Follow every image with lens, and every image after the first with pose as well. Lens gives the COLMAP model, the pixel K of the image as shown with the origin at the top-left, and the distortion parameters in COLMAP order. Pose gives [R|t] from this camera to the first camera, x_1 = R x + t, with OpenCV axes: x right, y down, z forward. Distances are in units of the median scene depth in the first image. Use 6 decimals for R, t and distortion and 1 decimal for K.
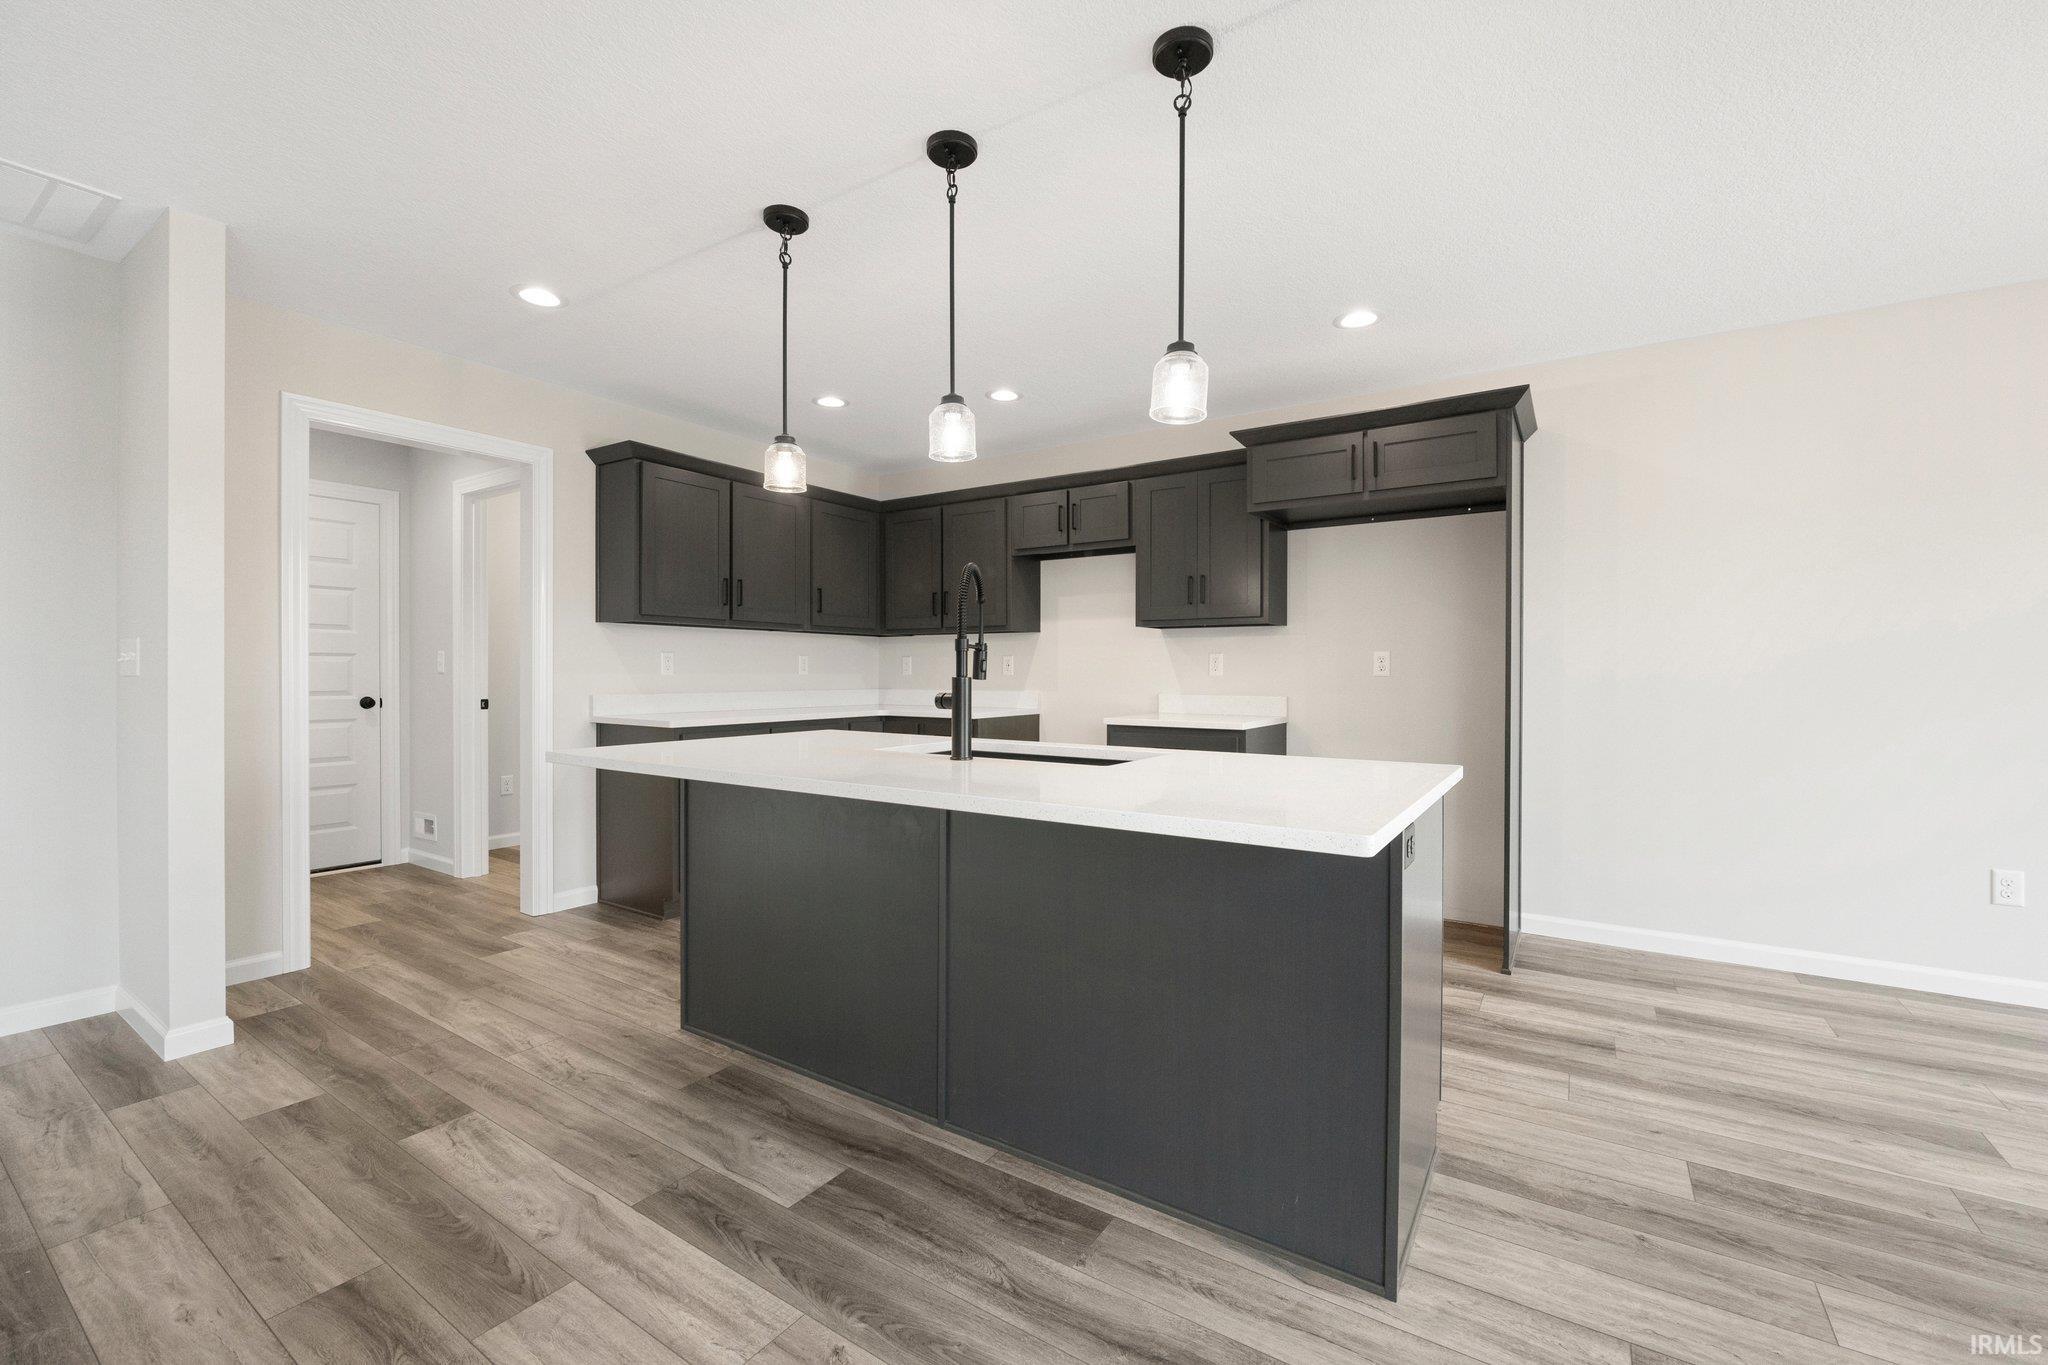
lens RADIAL K [[847.8, 0, 1025.9], [0, 847.8, 679.9], [0, 0, 1]] dist [-0.009689, -0.000053]
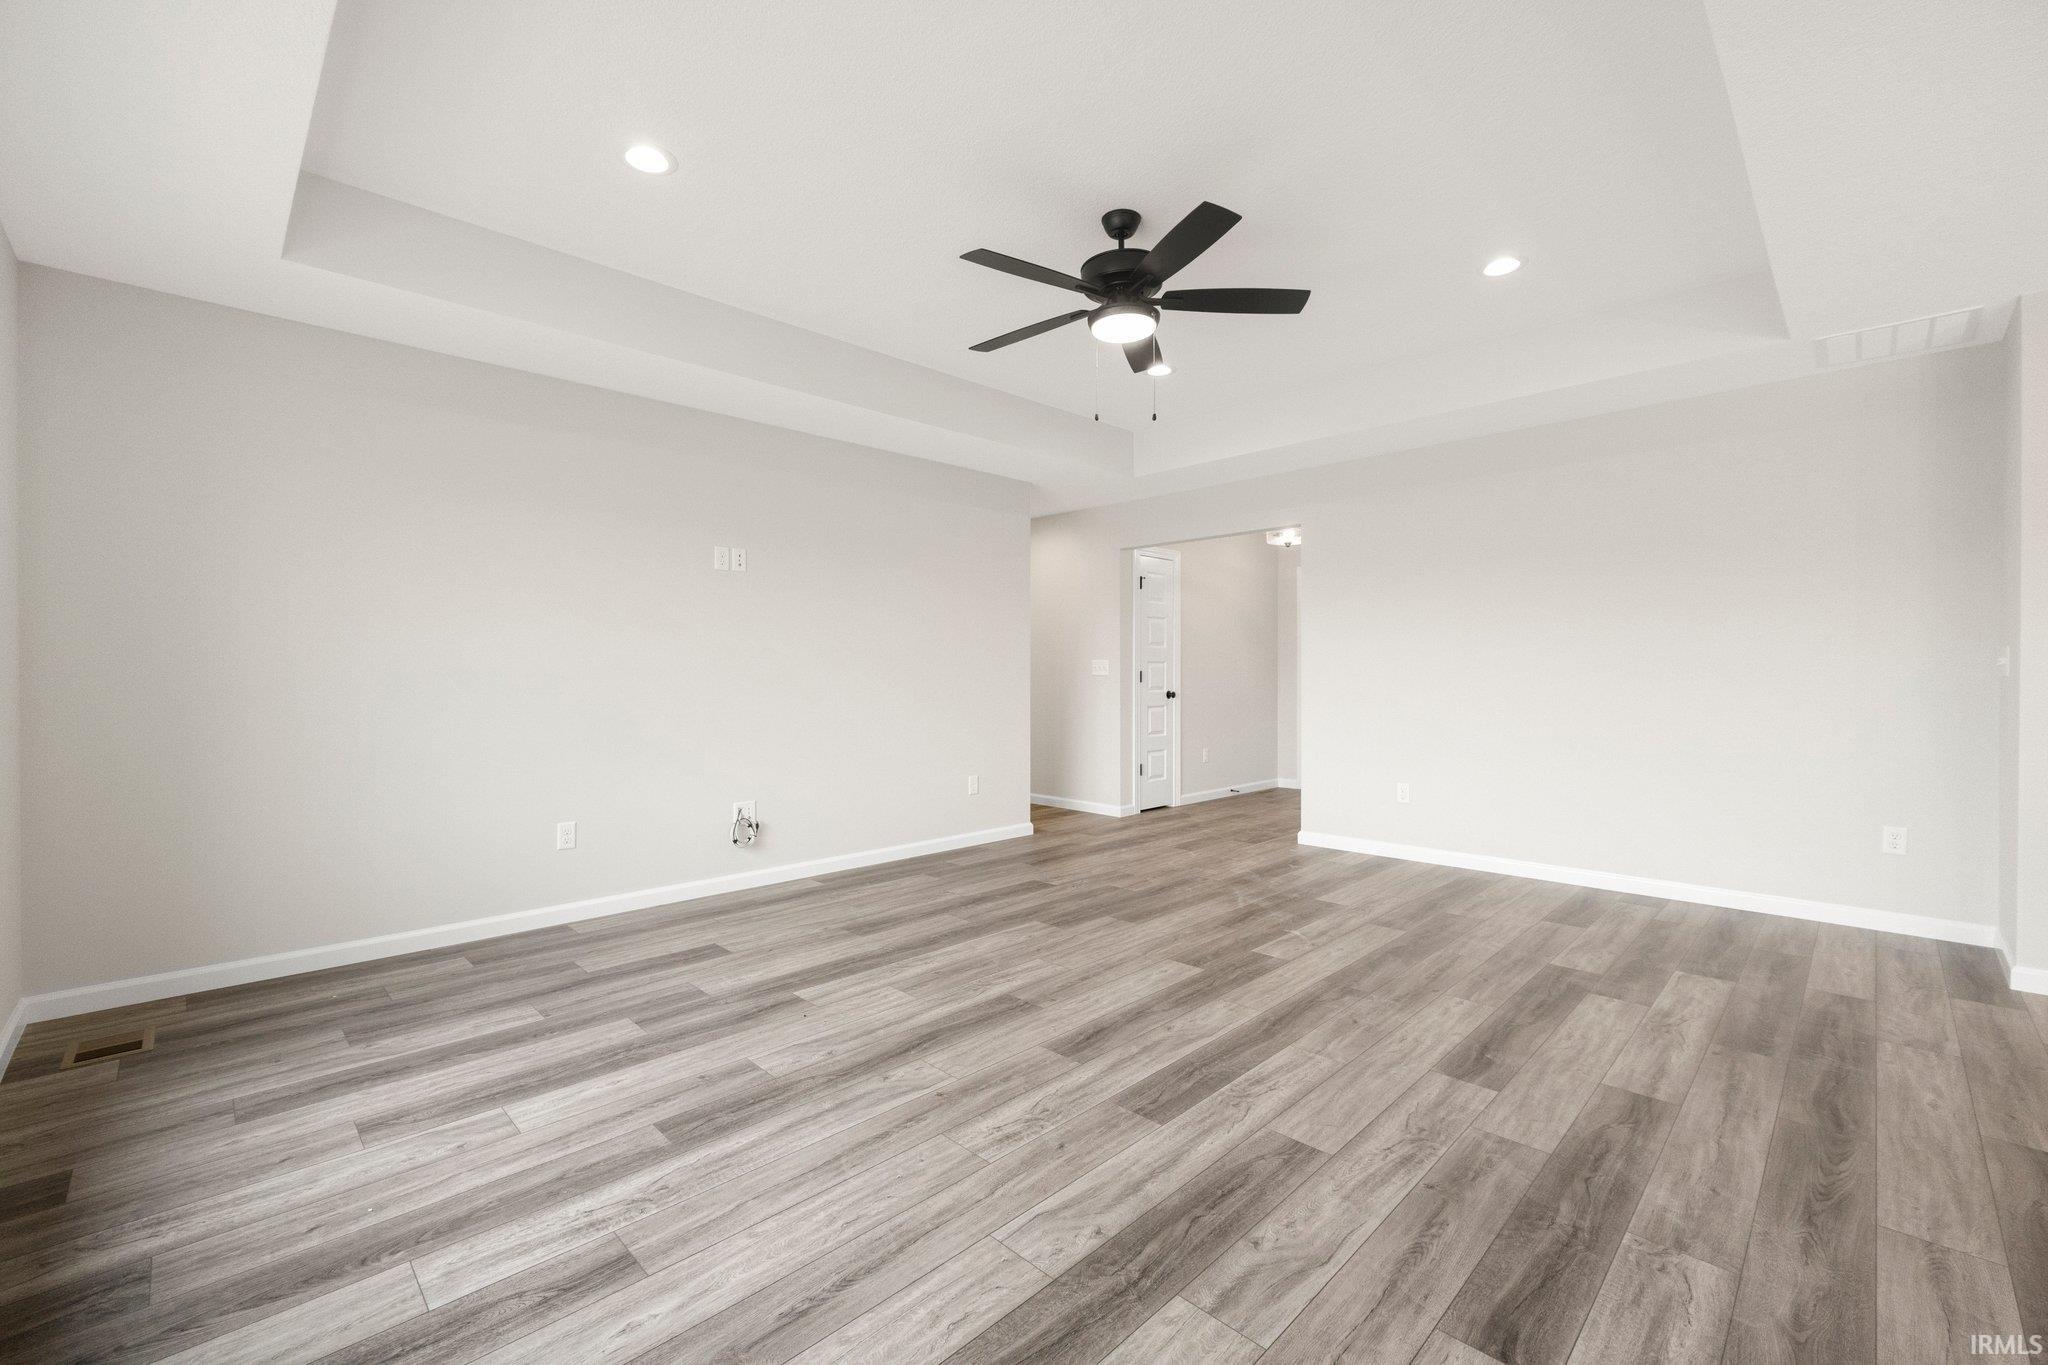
lens RADIAL K [[847.8, 0, 1025.9], [0, 847.8, 679.9], [0, 0, 1]] dist [-0.009689, -0.000053]
pose [[-0.204335, 0.004380, -0.978891, 0.452035], [-0.008400, 0.999945, 0.006228, 0.003590], [0.978865, 0.009495, -0.204287, -0.167638]]
